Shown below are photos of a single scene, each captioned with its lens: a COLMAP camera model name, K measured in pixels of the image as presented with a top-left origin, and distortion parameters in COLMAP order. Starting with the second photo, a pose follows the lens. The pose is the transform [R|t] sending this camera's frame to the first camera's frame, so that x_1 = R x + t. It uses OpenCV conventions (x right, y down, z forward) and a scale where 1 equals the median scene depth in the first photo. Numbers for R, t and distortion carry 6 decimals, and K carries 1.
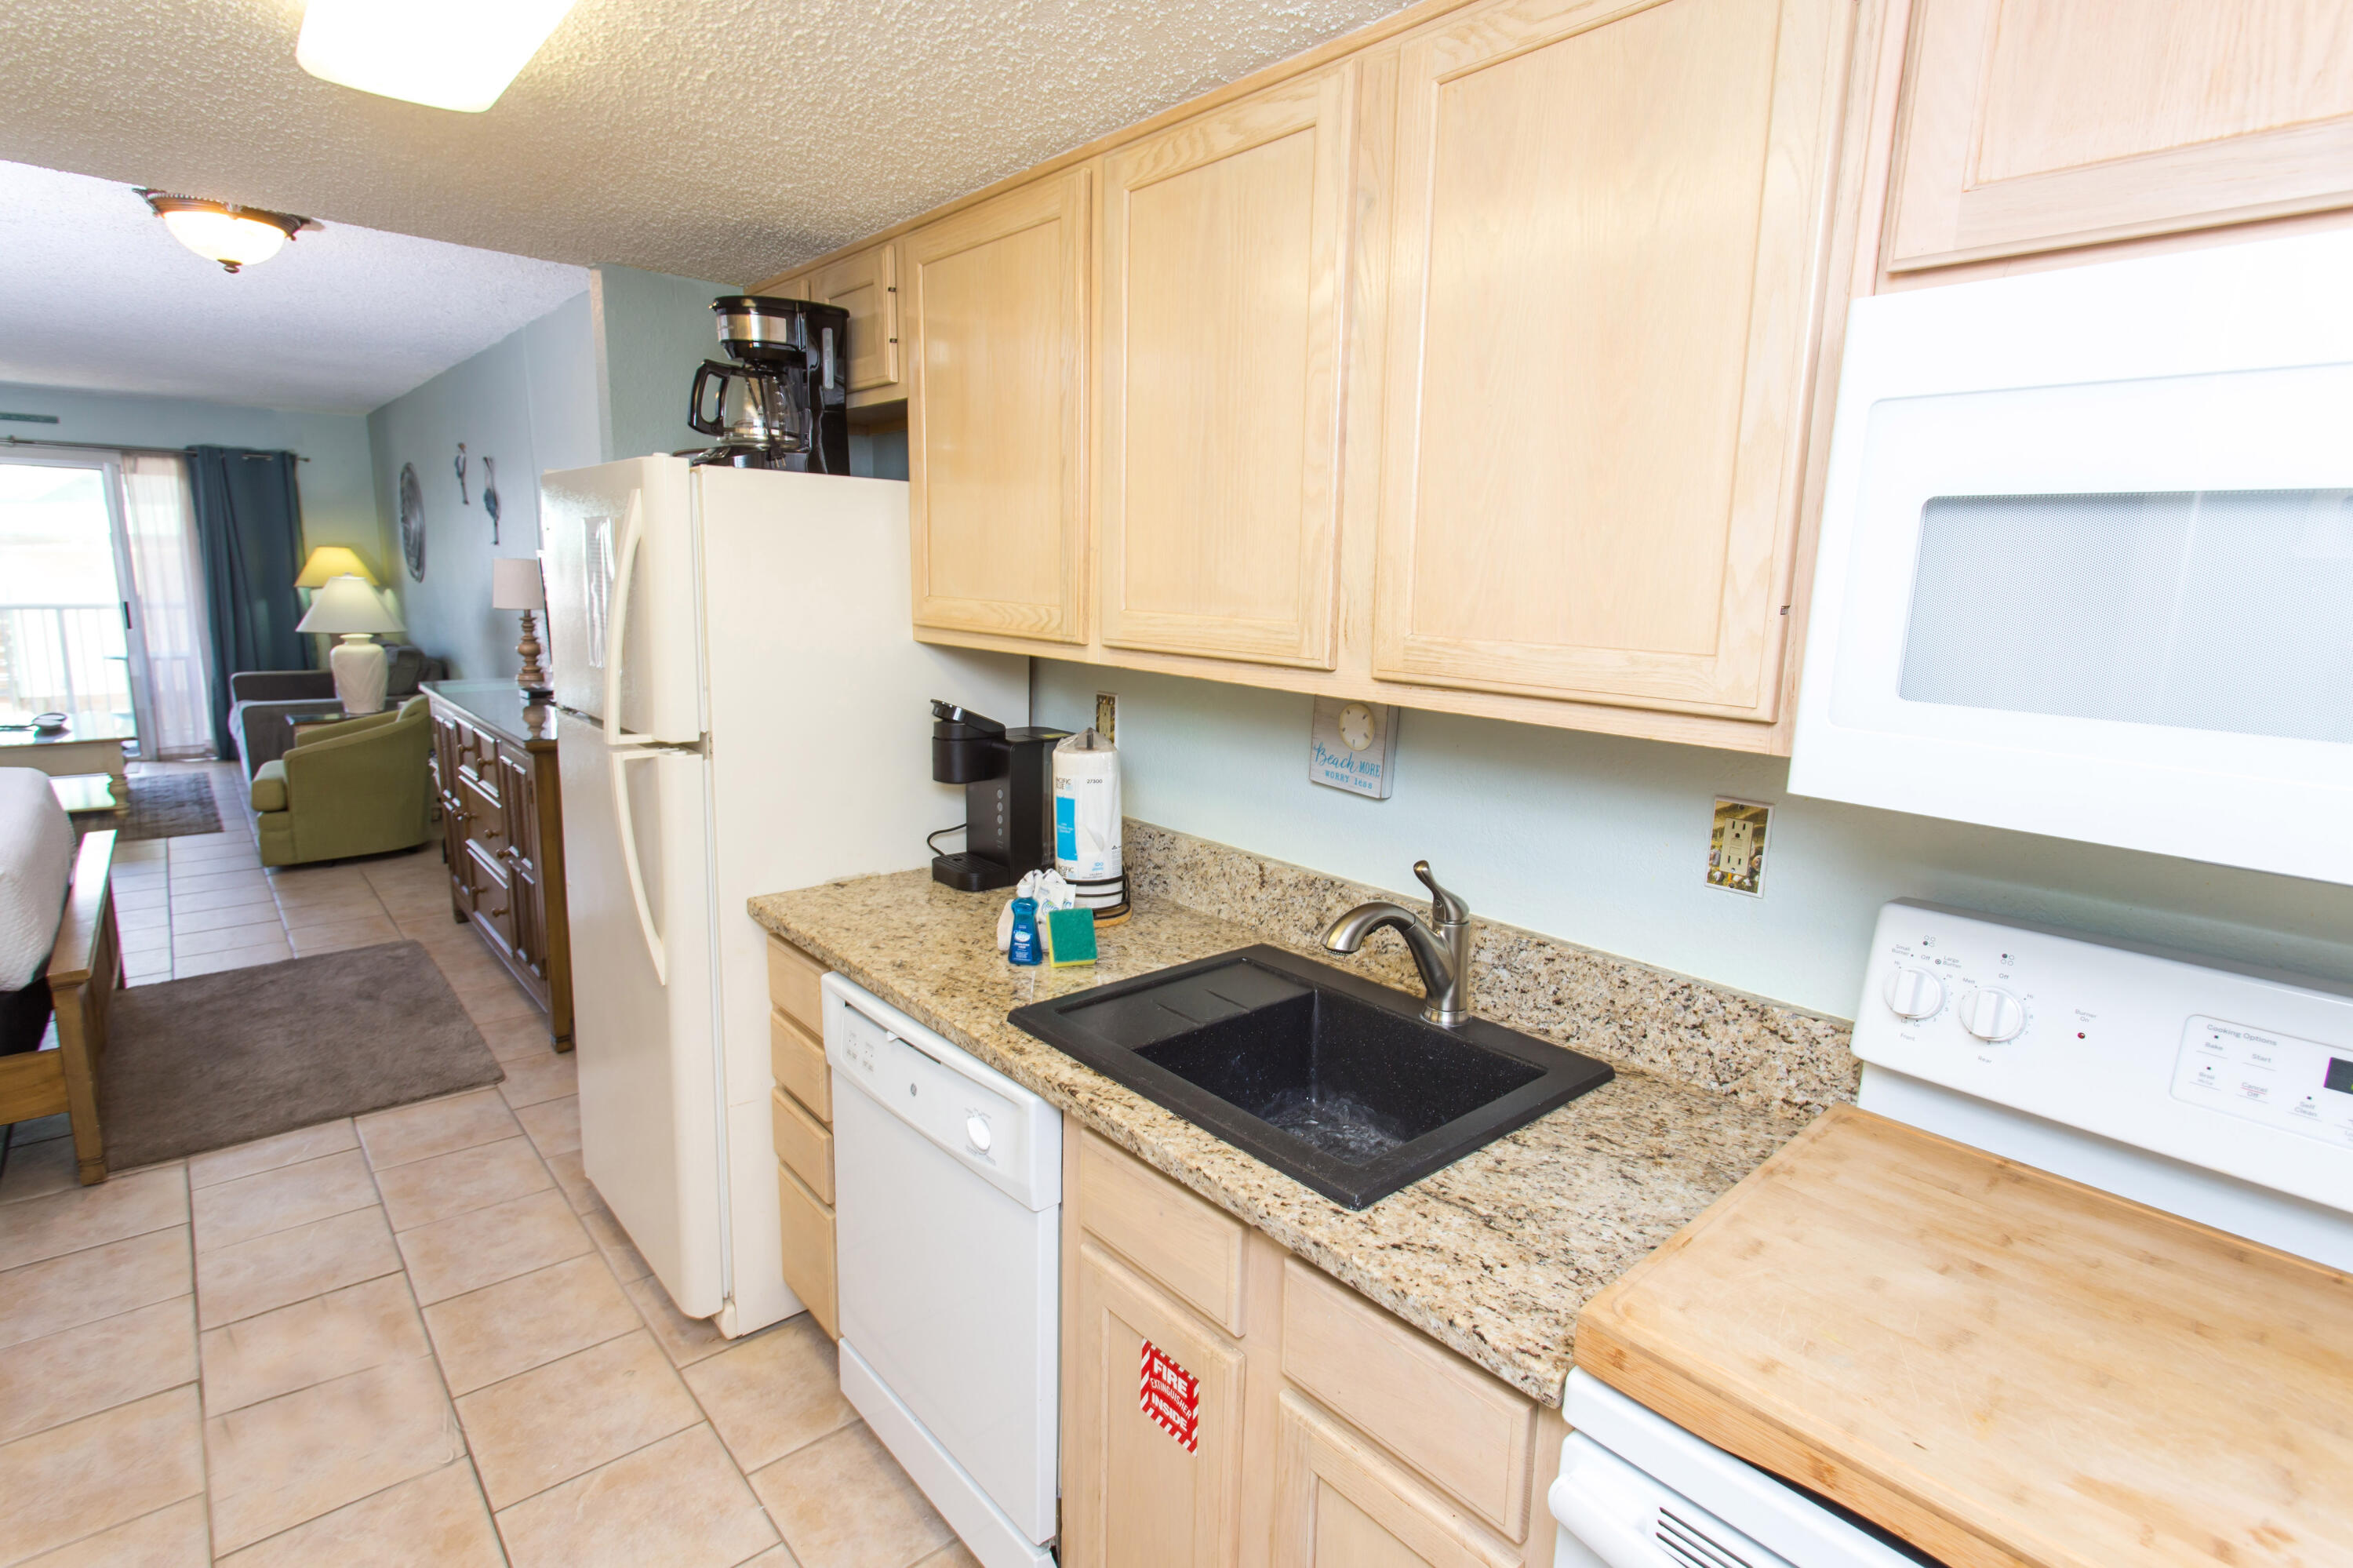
lens RADIAL K [[1147.1, 0, 1170.7], [0, 1147.1, 760.3], [0, 0, 1]] dist [-0.002181, 0.005861]
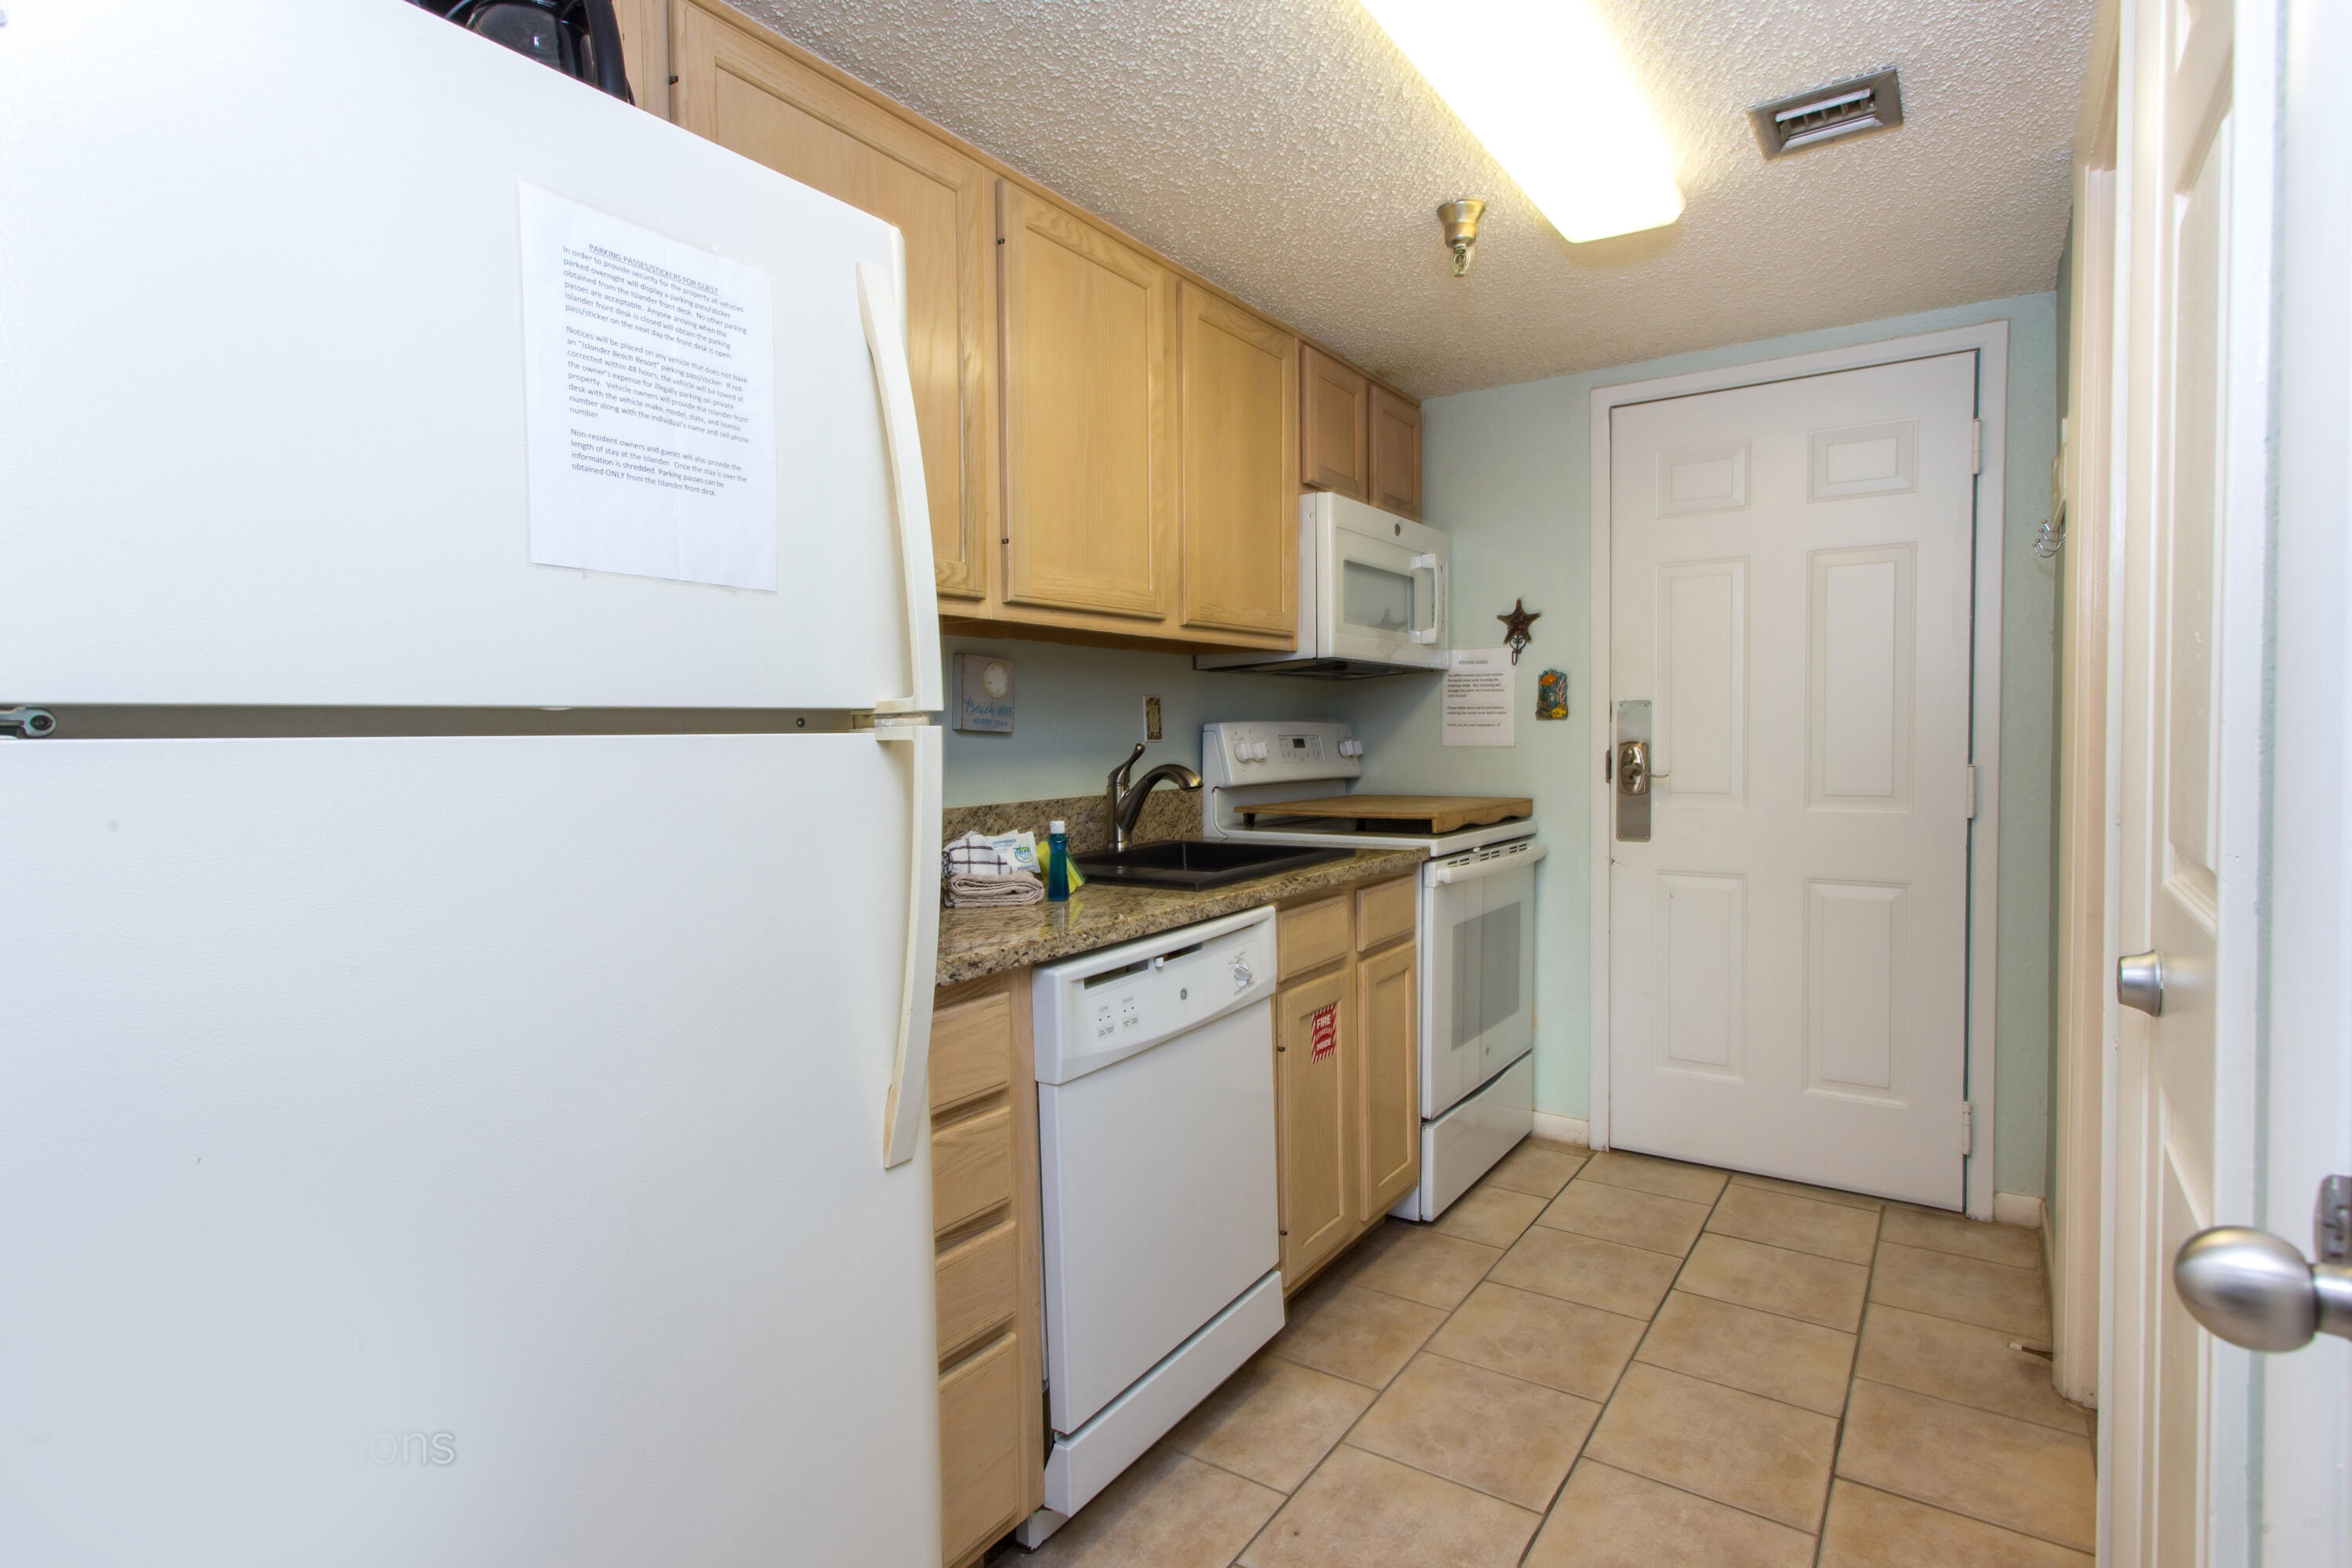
lens RADIAL K [[1146.5, 0, 1185.0], [0, 1146.5, 783.5], [0, 0, 1]] dist [-0.002181, 0.005861]
pose [[-0.239277, -0.066133, 0.968697, -1.327579], [0.171451, 0.979123, 0.109195, -0.021879], [-0.955694, 0.192212, -0.222943, 1.257754]]
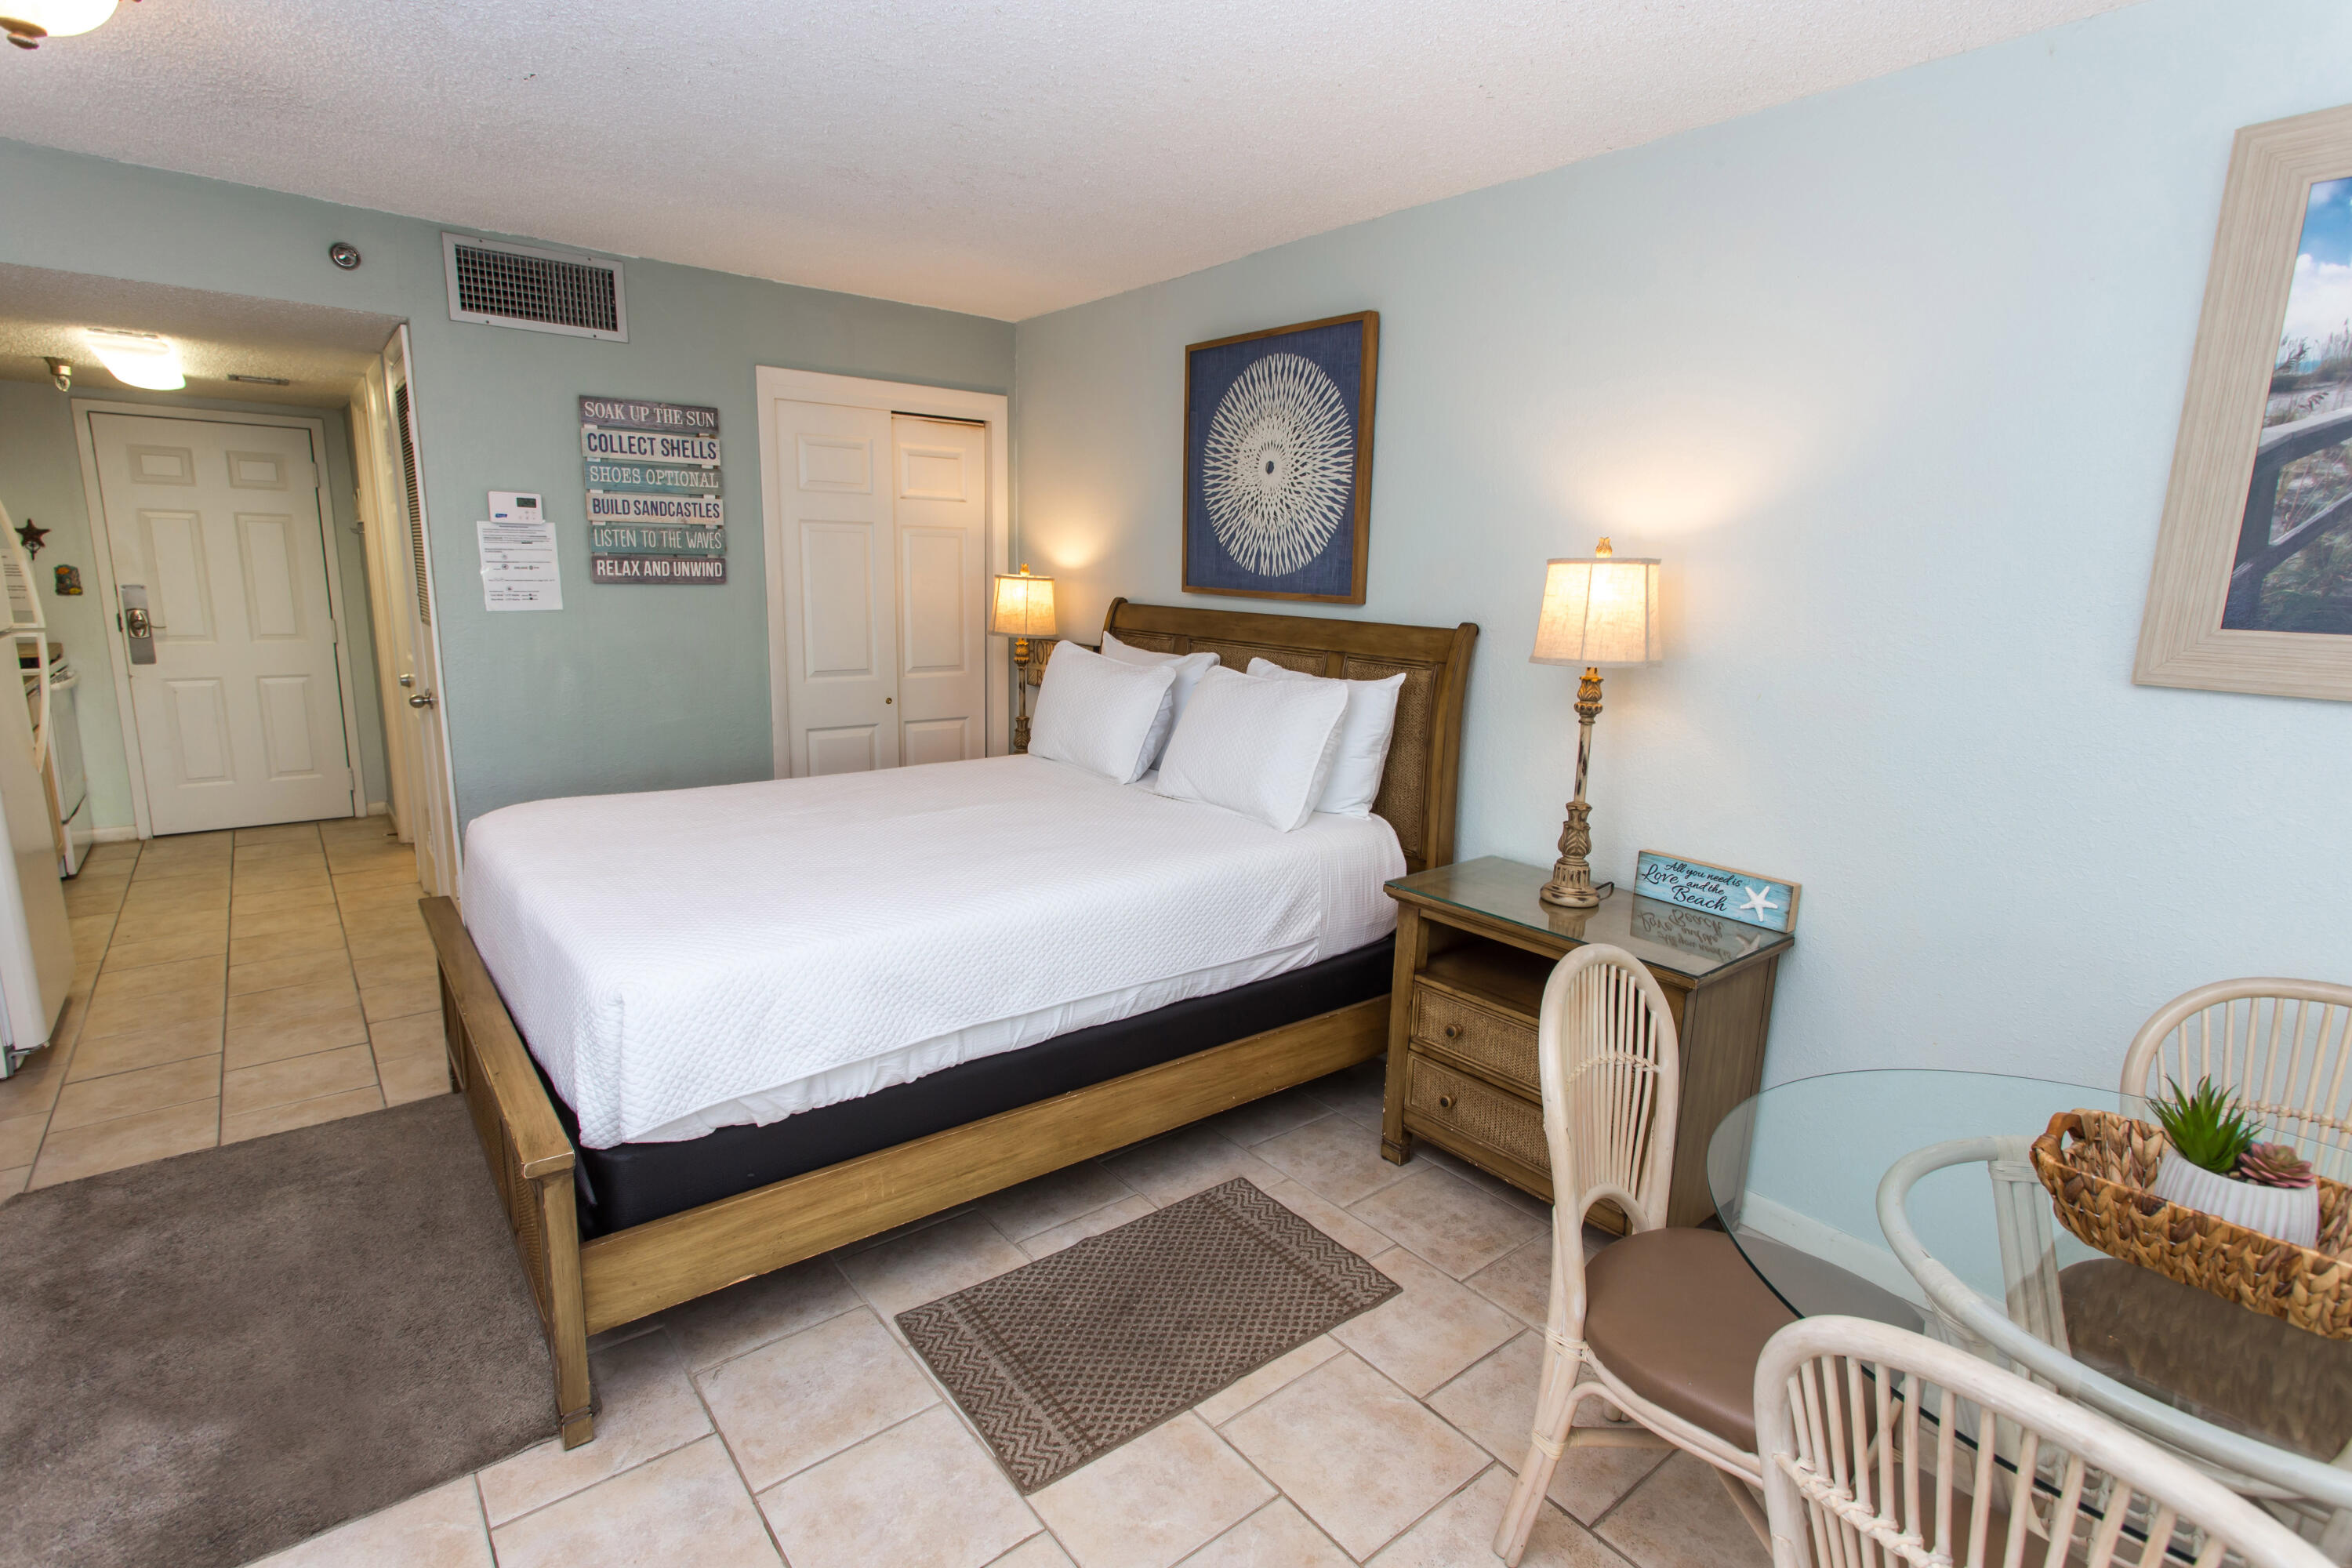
lens RADIAL K [[1146.5, 0, 1196.9], [0, 1146.5, 780.1], [0, 0, 1]] dist [-0.002181, 0.005861]
pose [[-0.997852, -0.057443, 0.031495, -3.131768], [-0.042979, 0.936866, 0.347038, -0.665625], [-0.049441, 0.344939, -0.937322, 3.573236]]
